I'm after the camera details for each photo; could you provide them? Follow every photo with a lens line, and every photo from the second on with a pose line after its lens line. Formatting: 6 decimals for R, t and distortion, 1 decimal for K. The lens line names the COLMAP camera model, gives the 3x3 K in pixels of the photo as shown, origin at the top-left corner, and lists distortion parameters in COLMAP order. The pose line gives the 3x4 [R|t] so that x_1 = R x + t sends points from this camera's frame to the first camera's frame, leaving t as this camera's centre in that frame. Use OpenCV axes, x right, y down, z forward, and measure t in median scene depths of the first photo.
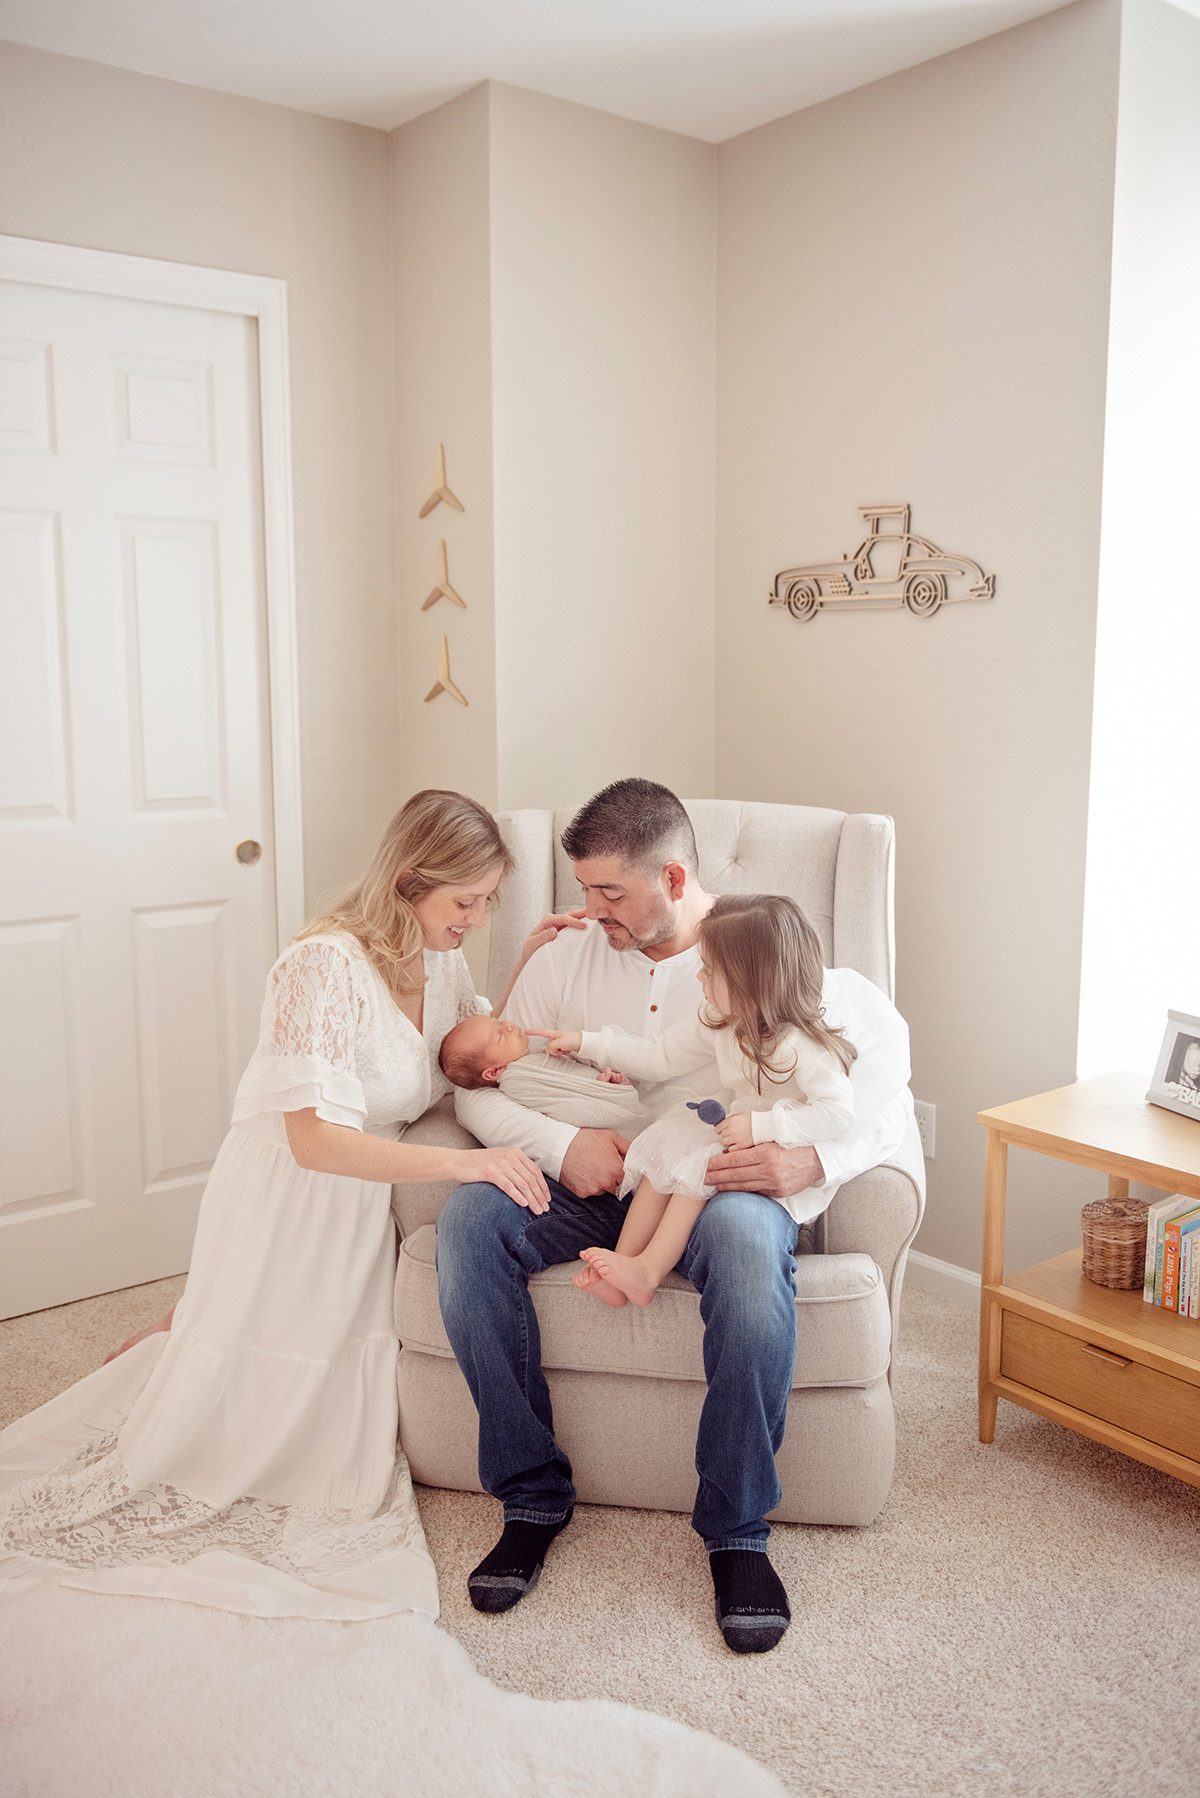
lens RADIAL K [[1553.1, 0, 598.1], [0, 1553.1, 901.7], [0, 0, 1]] dist [-0.010219, -0.012248]
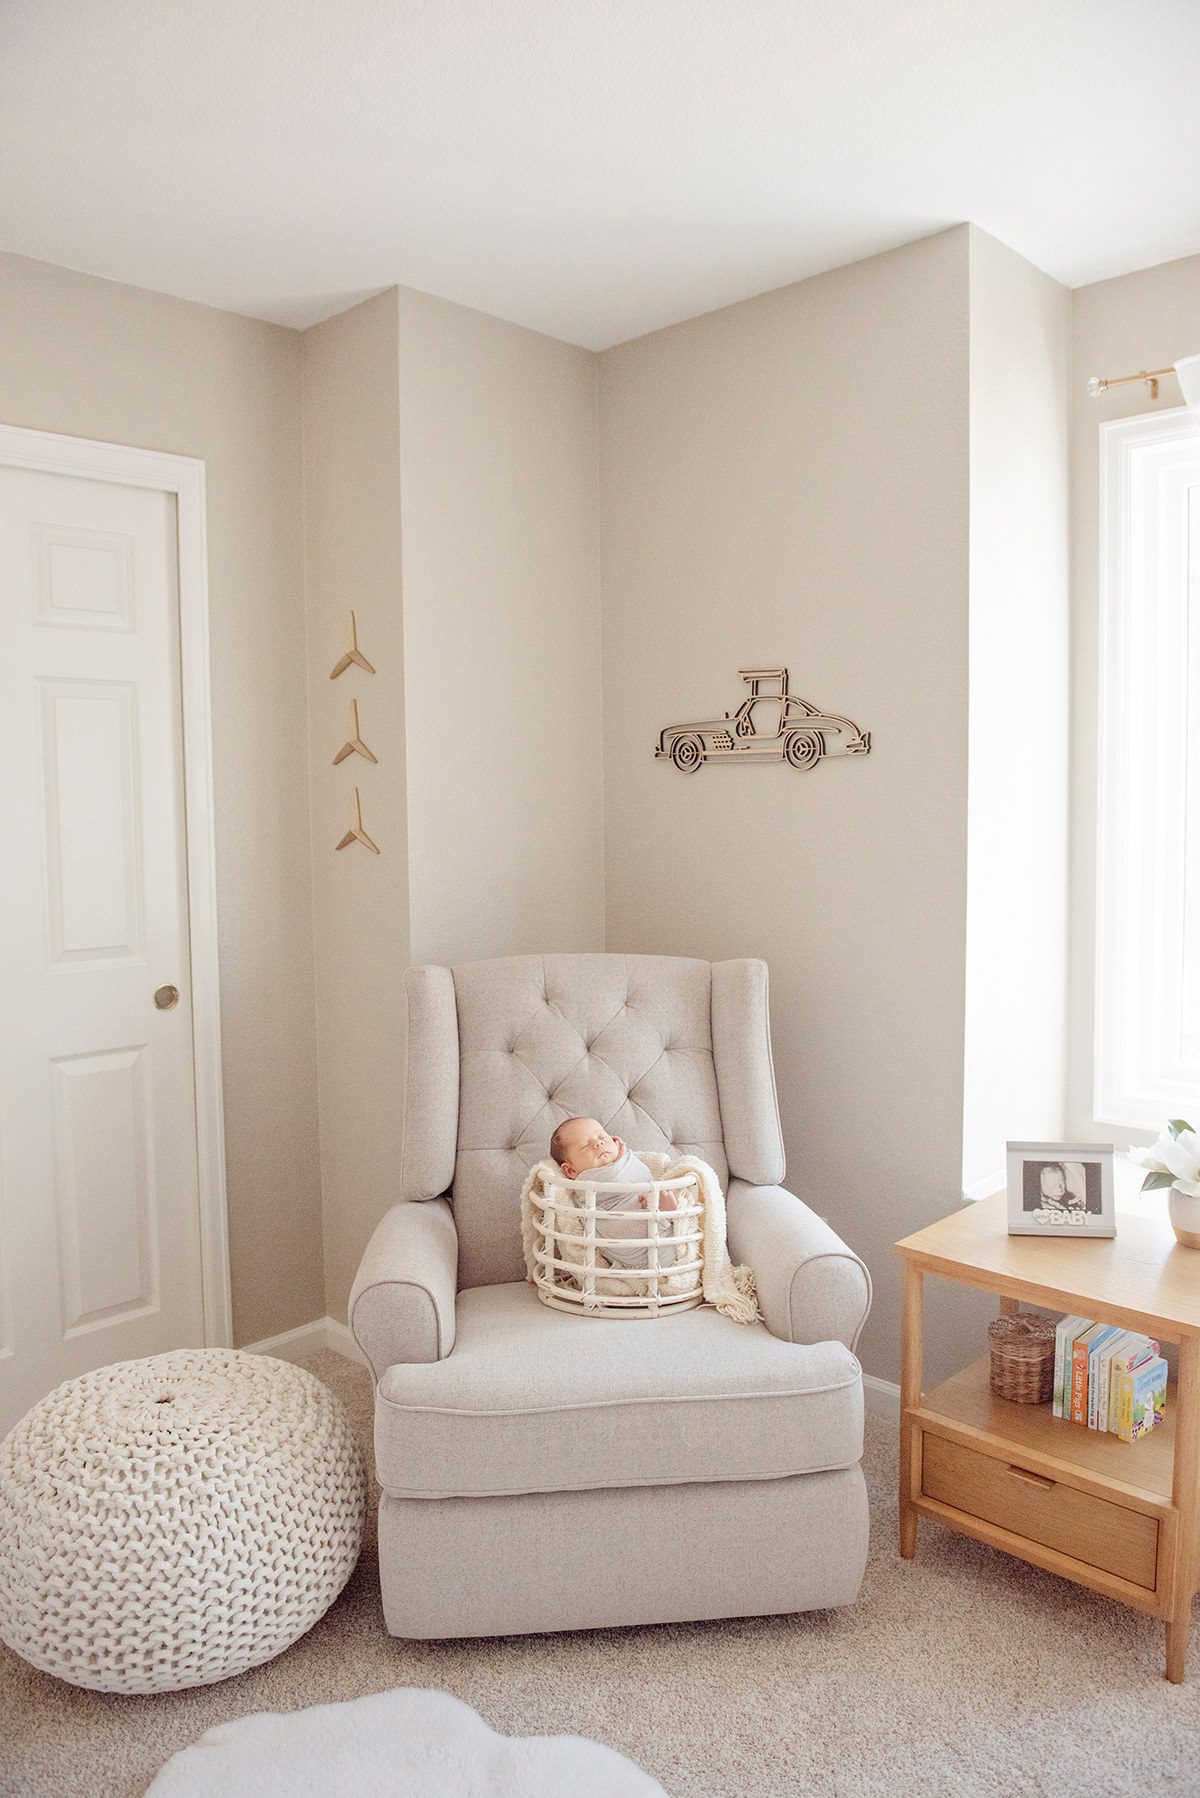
lens RADIAL K [[1270.1, 0, 605.2], [0, 1270.1, 892.2], [0, 0, 1]] dist [-0.054207, 0.001353]
pose [[0.992002, -0.015892, 0.125217, -0.042516], [0.025108, 0.997062, -0.072371, -0.035948], [-0.123699, 0.074936, 0.989486, 0.137266]]
